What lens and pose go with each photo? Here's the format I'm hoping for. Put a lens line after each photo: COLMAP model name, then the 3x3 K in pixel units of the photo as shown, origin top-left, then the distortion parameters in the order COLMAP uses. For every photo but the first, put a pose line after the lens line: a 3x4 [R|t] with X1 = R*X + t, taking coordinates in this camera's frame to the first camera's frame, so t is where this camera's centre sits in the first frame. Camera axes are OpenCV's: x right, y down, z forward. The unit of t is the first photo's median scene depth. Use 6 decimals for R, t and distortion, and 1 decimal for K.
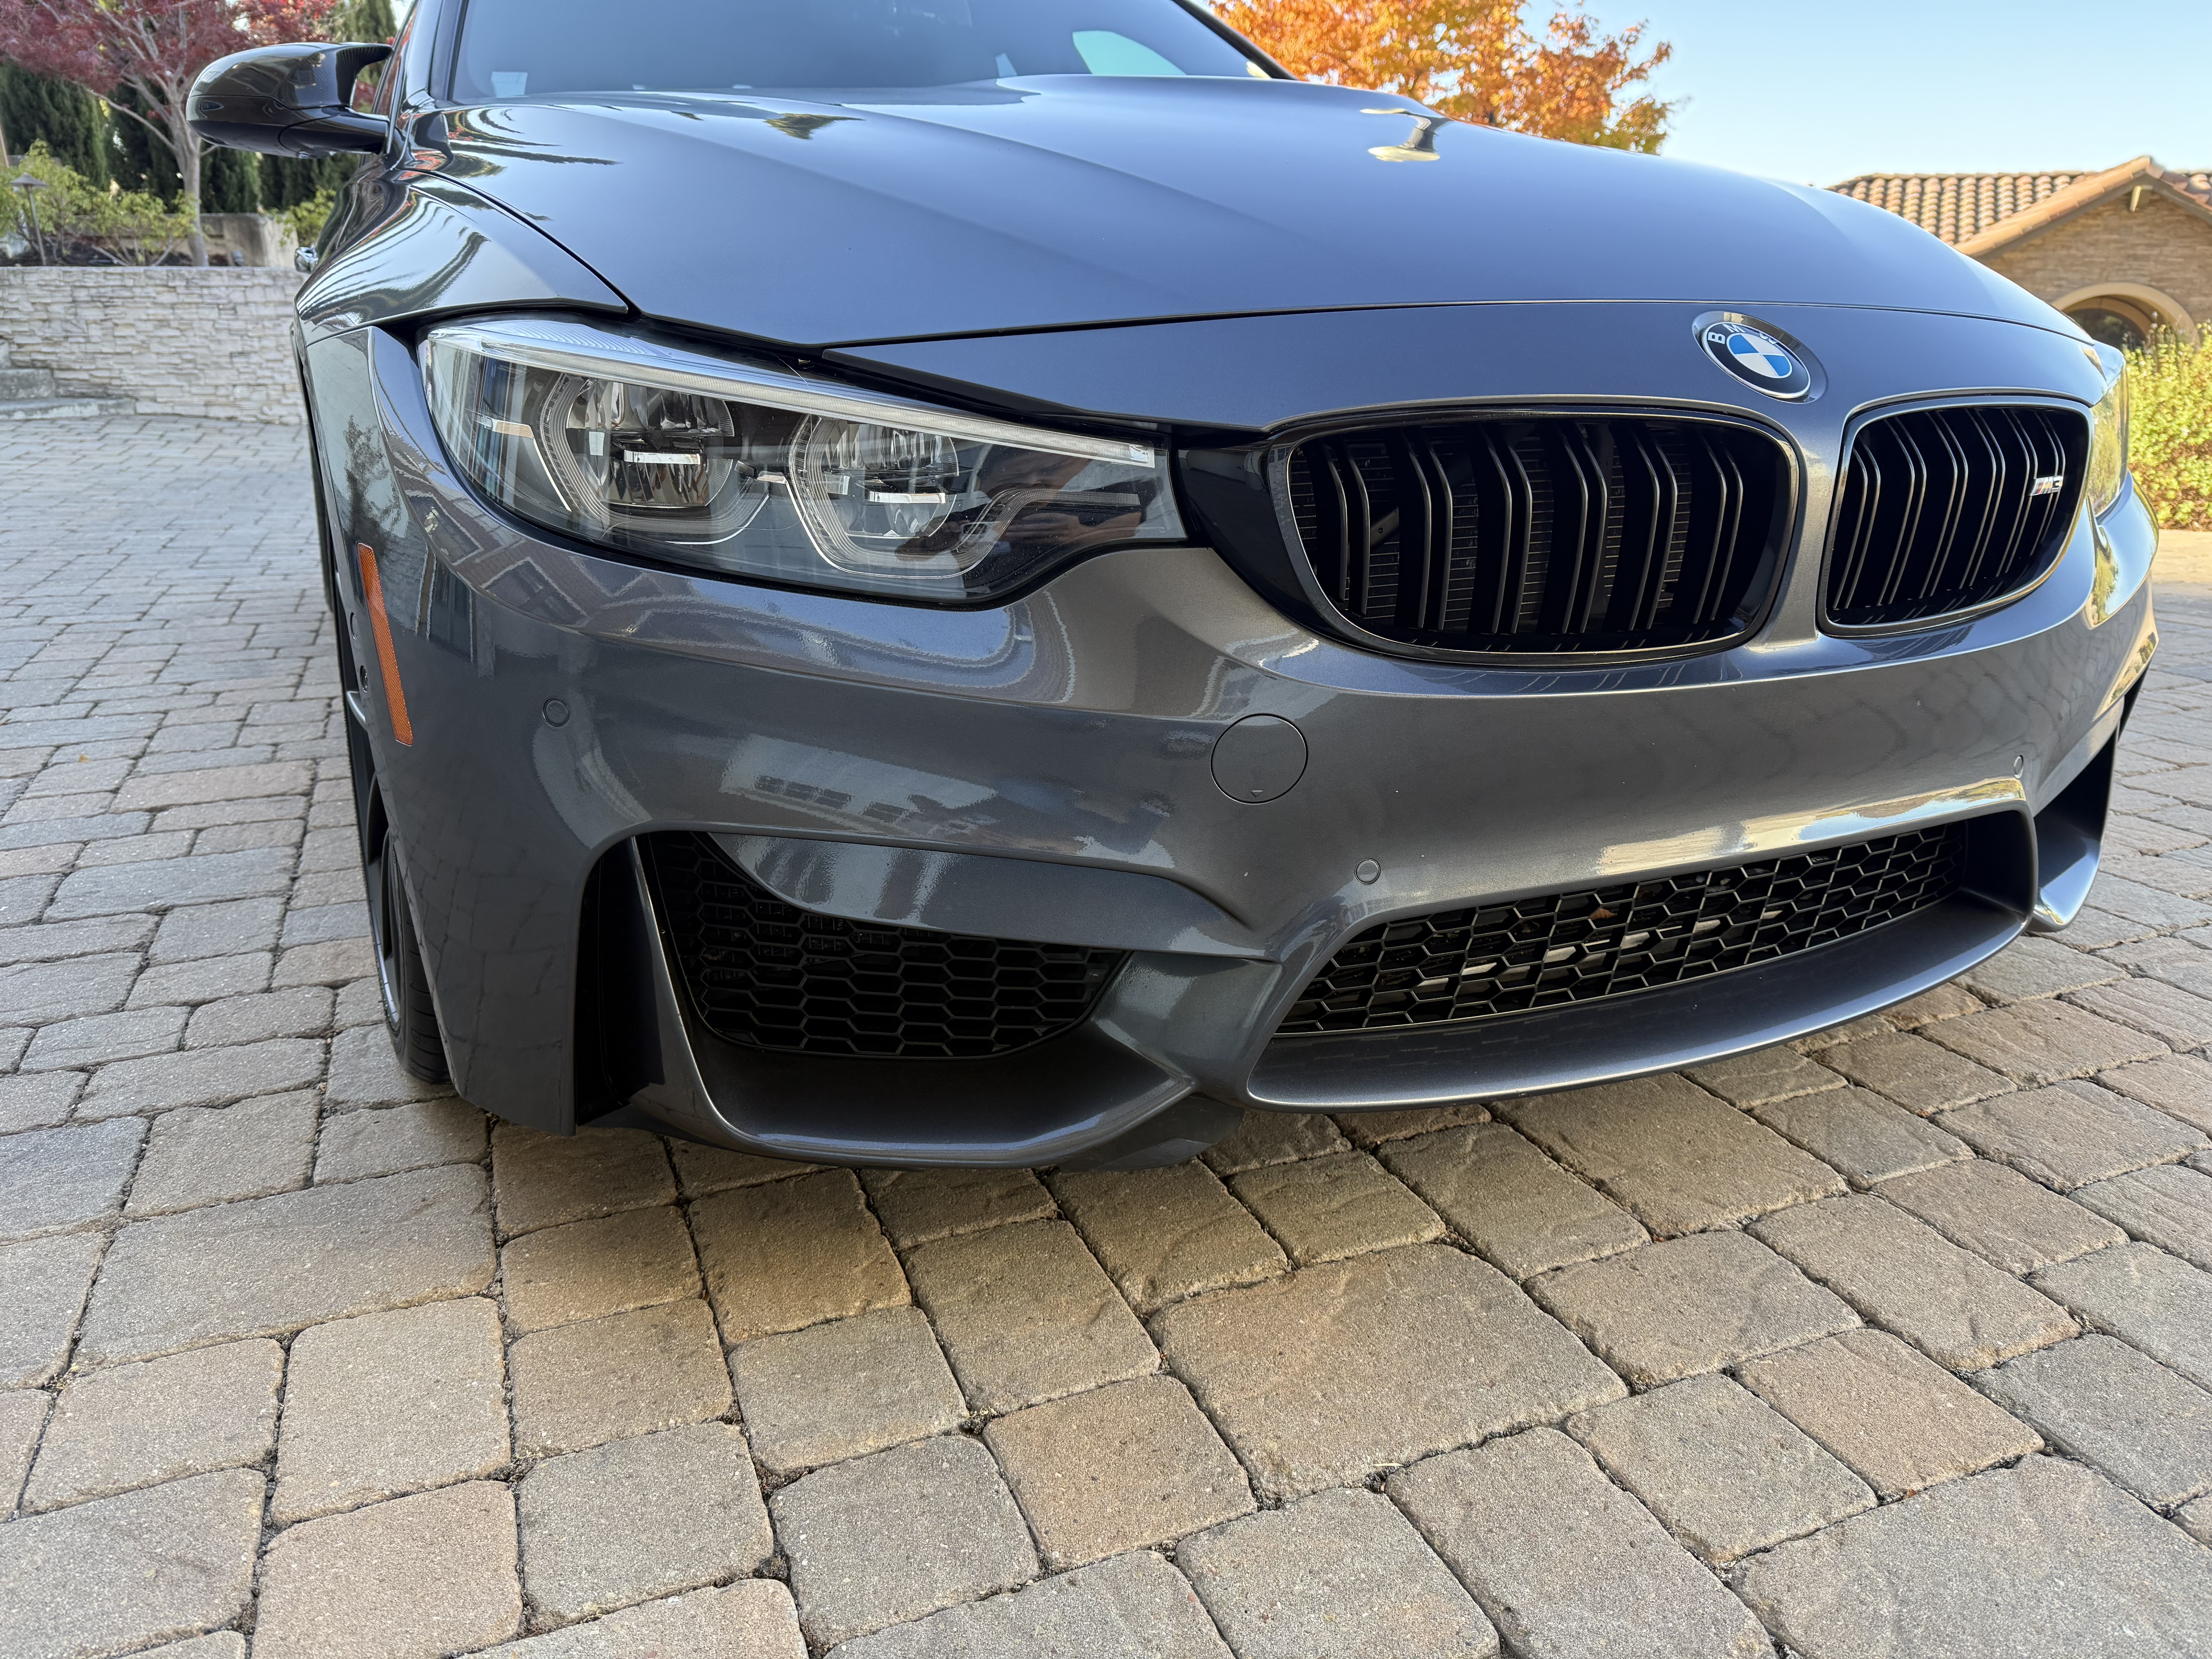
lens RADIAL K [[1576.2, 0, 1142.2], [0, 1576.2, 826.2], [0, 0, 1]] dist [0.025819, -0.048492]
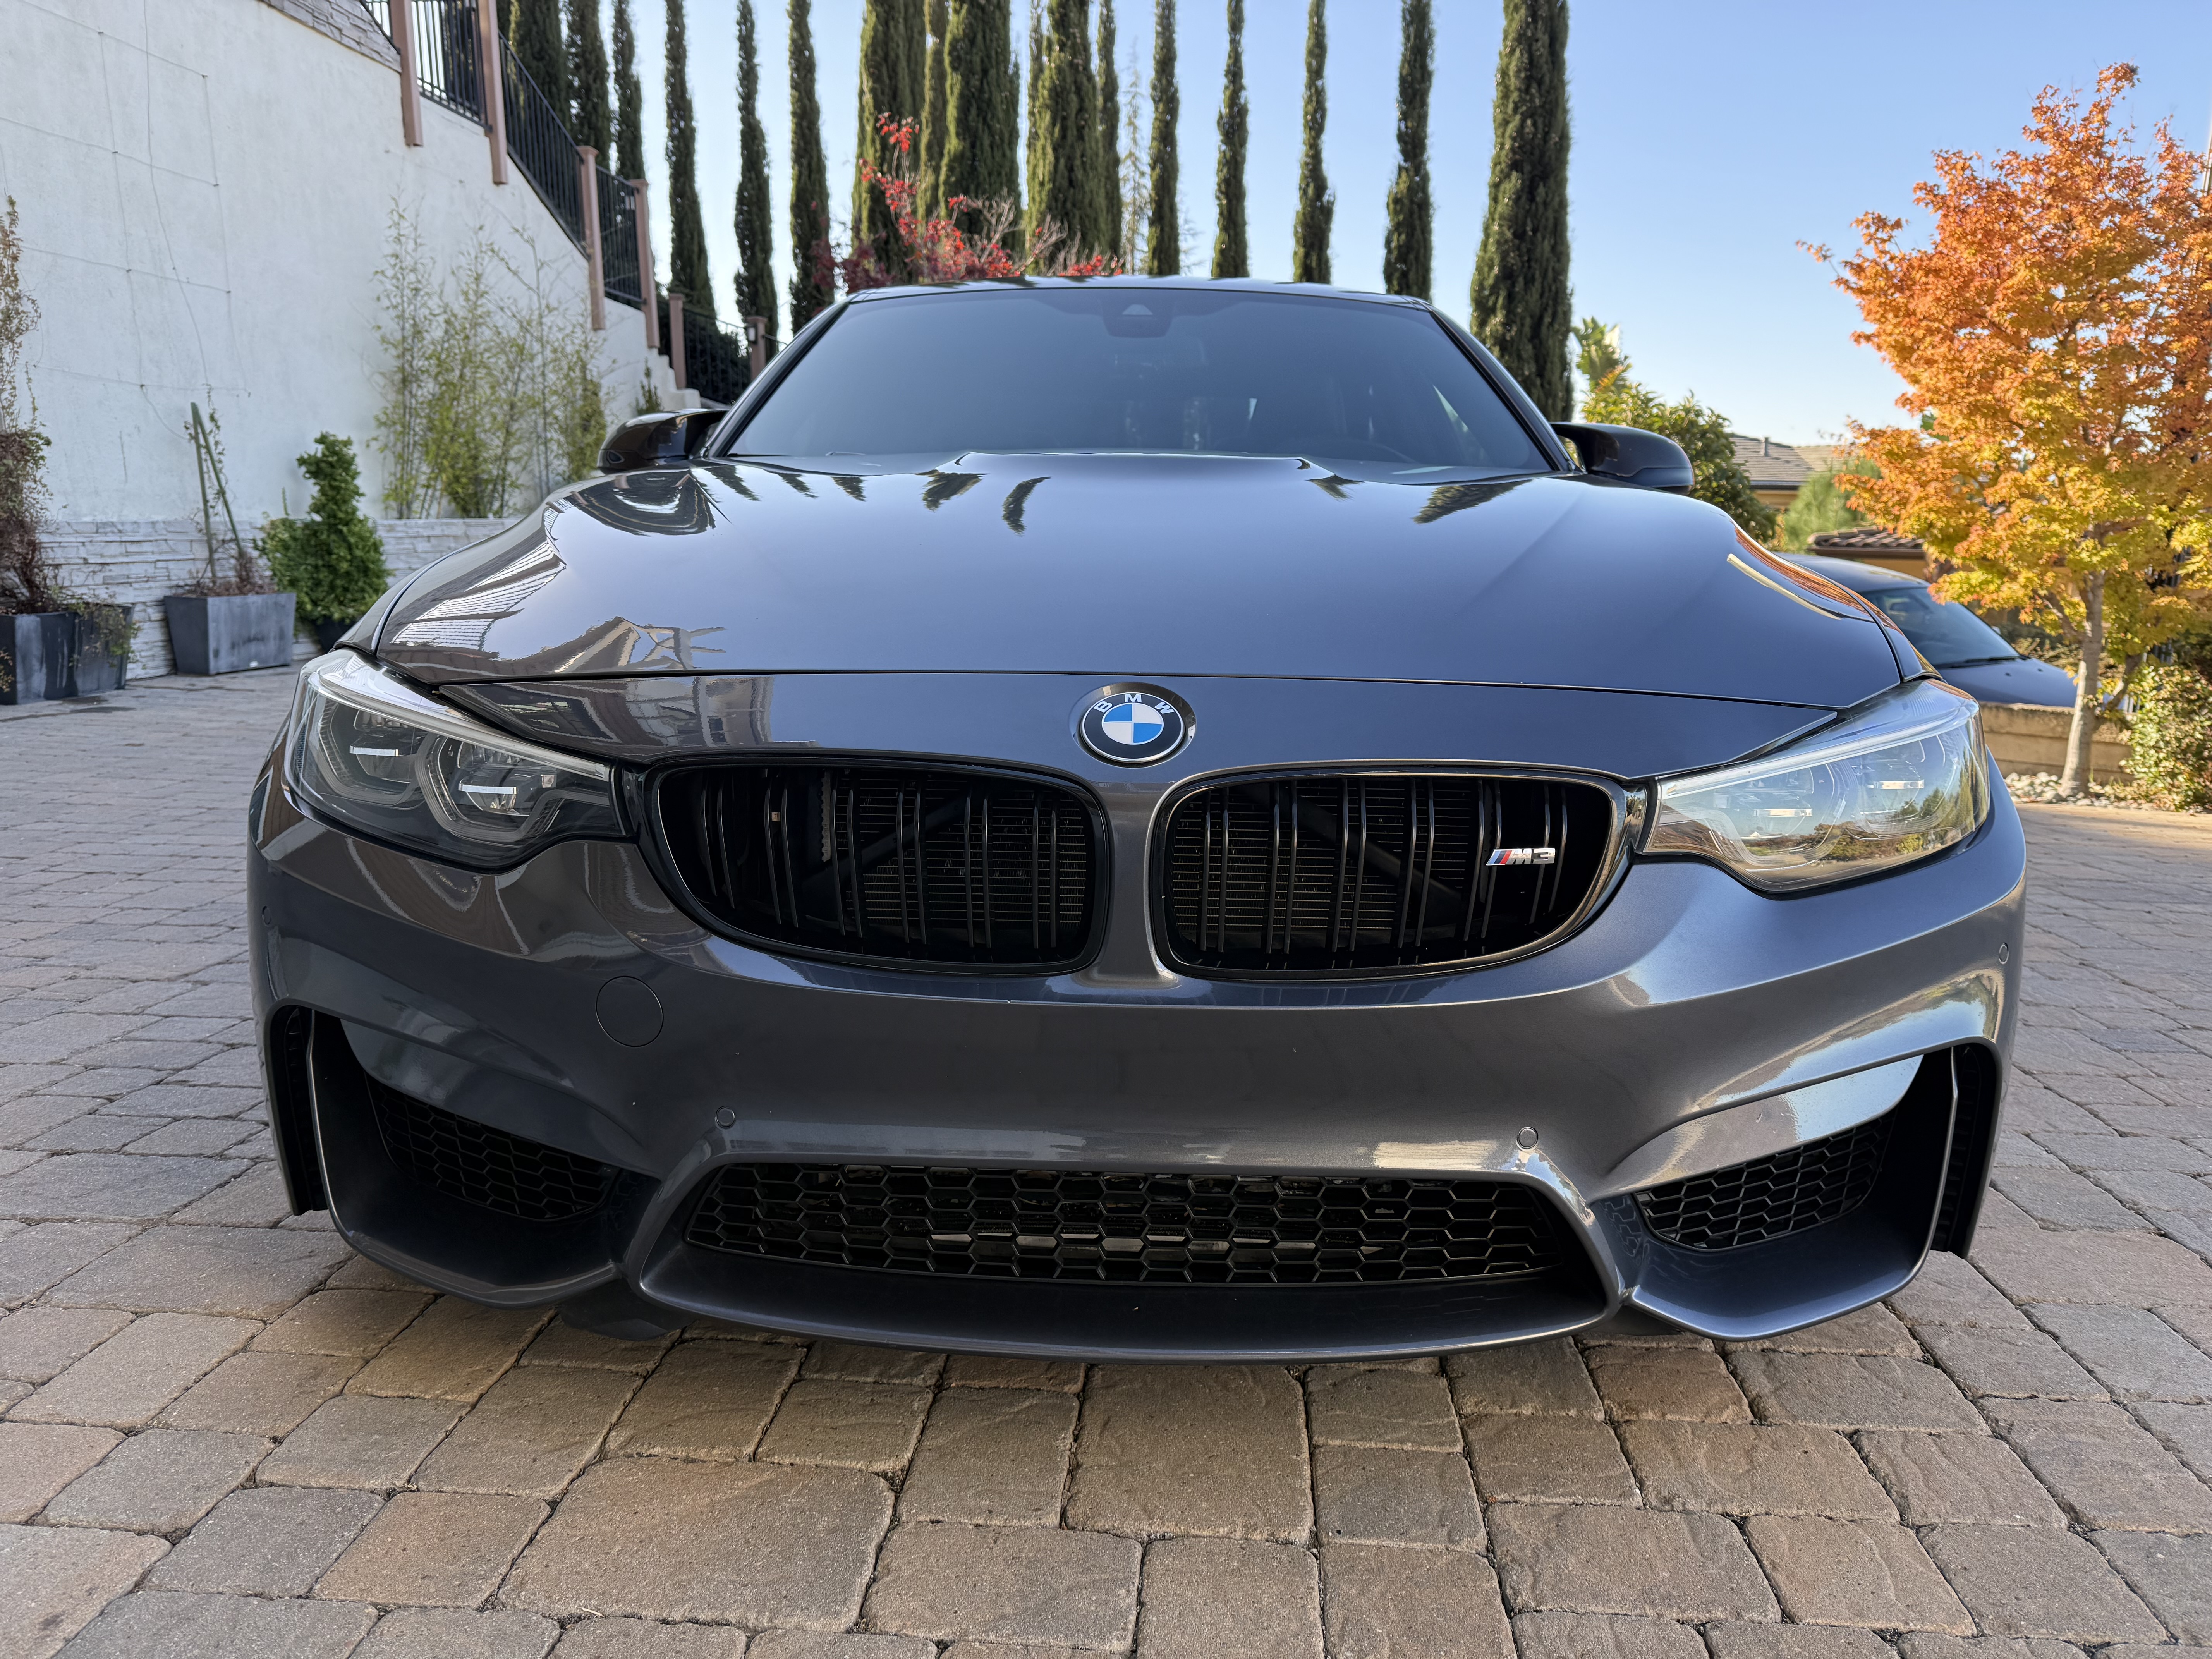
lens RADIAL K [[1576.2, 0, 1142.2], [0, 1576.2, 826.2], [0, 0, 1]] dist [0.025819, -0.048492]
pose [[0.891881, 0.085223, -0.444168, 0.801621], [-0.146347, 0.983631, -0.105132, -0.095414], [0.427937, 0.158768, 0.889754, 0.014574]]
